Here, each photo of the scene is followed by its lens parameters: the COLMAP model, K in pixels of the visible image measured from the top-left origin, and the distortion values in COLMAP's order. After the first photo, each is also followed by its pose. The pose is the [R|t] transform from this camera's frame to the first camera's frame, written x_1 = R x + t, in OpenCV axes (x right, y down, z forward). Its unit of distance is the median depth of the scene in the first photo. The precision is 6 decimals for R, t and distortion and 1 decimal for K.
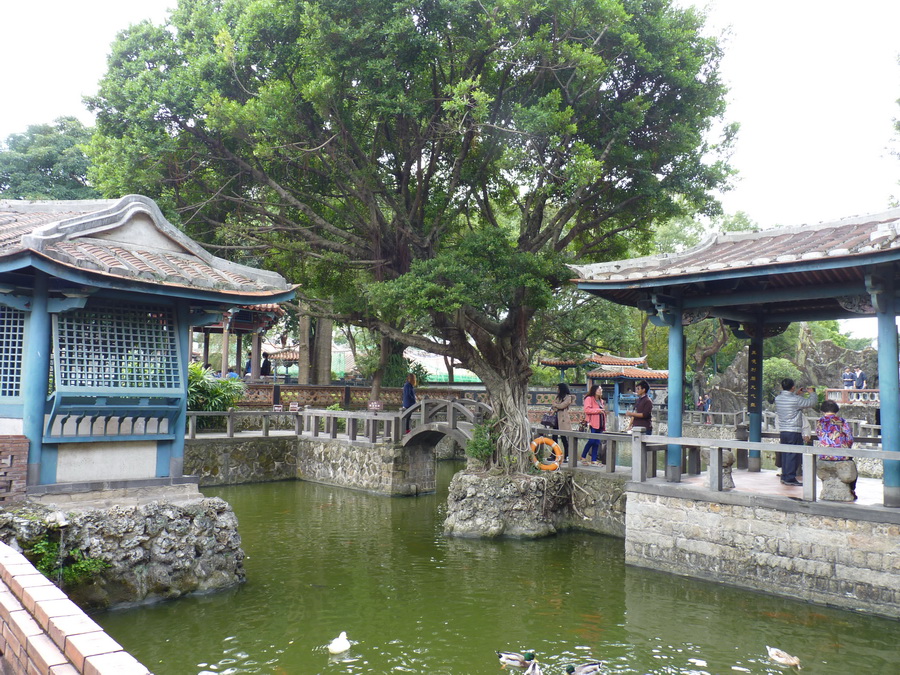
lens RADIAL K [[716.3, 0, 449.7], [0, 716.3, 341.3], [0, 0, 1]] dist [0.009498, 0.001543]
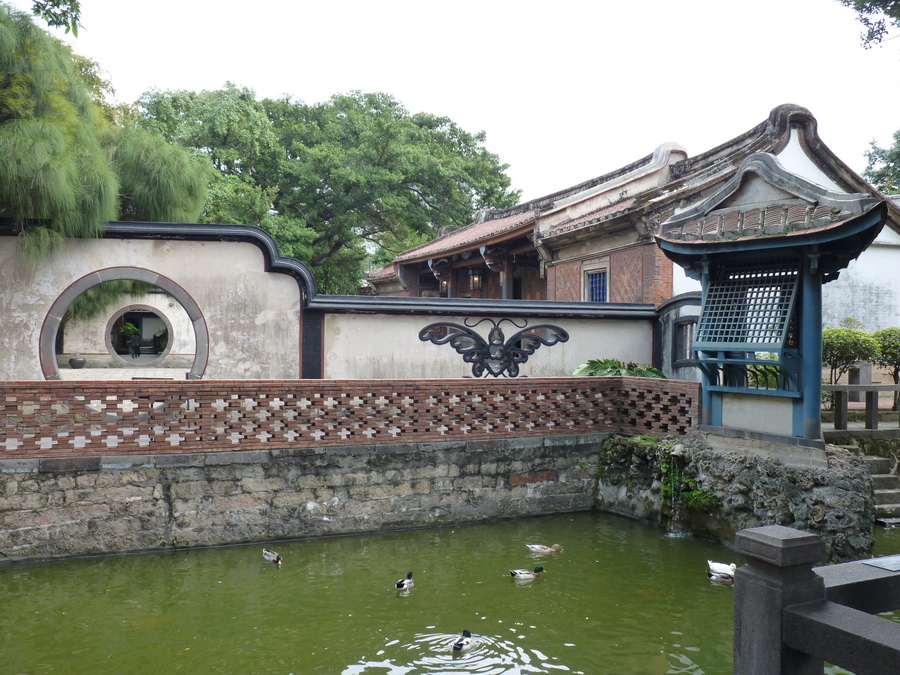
lens RADIAL K [[898.0, 0, 449.6], [0, 898.0, 335.6], [0, 0, 1]] dist [-0.018939, 0.000000]
pose [[-0.262906, -0.029110, -0.964382, 0.885674], [0.045047, 0.998084, -0.042408, 0.086840], [0.963769, -0.054592, -0.261091, 0.888871]]
